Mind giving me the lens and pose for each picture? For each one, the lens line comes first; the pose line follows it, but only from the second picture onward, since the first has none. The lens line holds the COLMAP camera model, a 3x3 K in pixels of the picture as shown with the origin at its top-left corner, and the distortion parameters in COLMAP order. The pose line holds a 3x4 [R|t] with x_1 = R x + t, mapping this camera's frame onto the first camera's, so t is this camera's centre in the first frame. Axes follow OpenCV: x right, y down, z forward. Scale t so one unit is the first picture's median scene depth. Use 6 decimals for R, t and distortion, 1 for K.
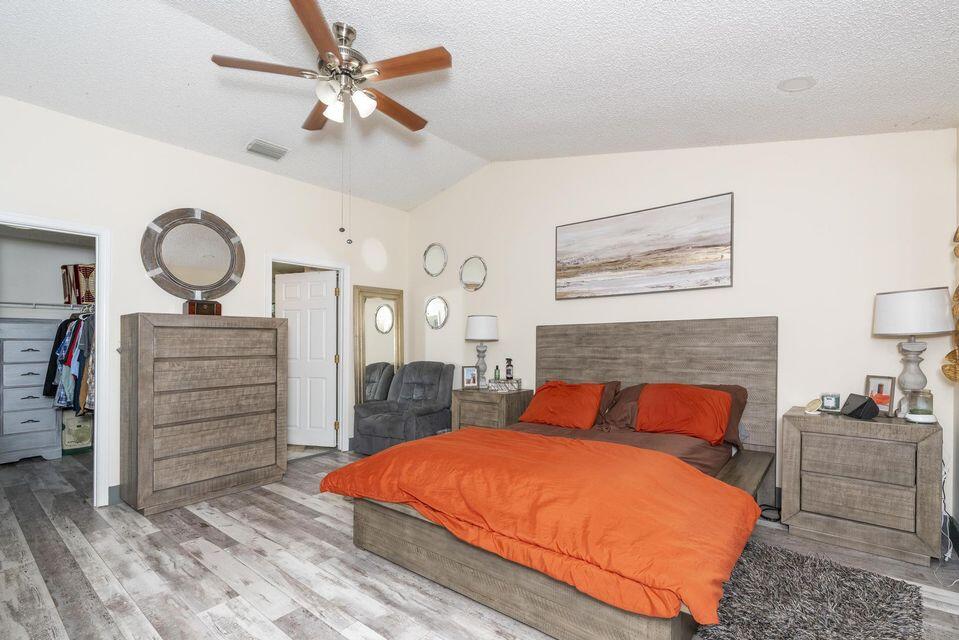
lens RADIAL K [[433.6, 0, 468.5], [0, 433.6, 349.5], [0, 0, 1]] dist [-0.014038, 0.005667]
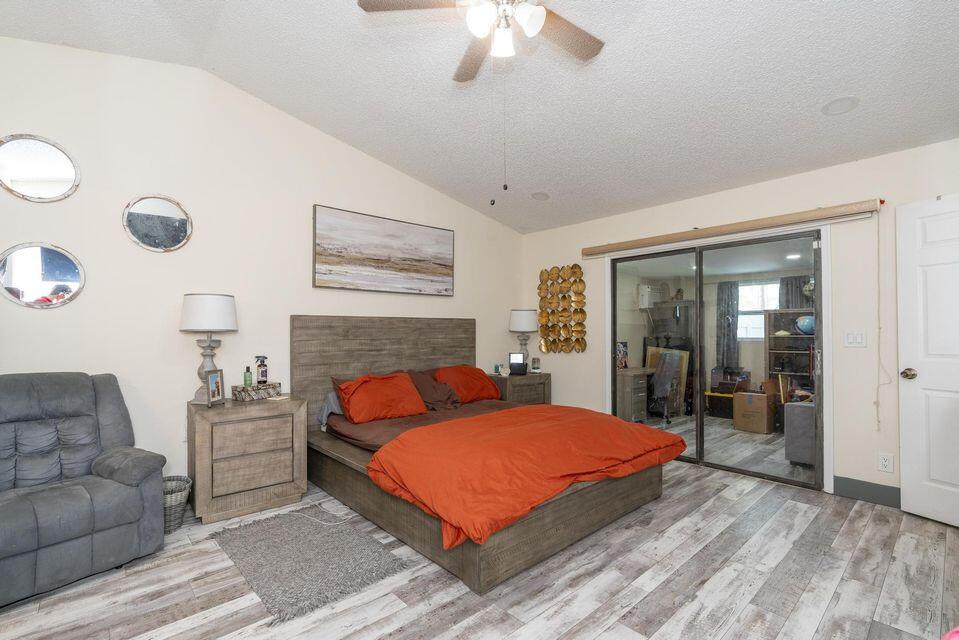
lens RADIAL K [[433.6, 0, 489.1], [0, 433.6, 336.5], [0, 0, 1]] dist [-0.014038, 0.005667]
pose [[0.145725, 0.003996, 0.989317, -0.661268], [0.020020, 0.999775, -0.006987, 0.000070], [-0.989122, 0.020825, 0.145613, 0.559410]]
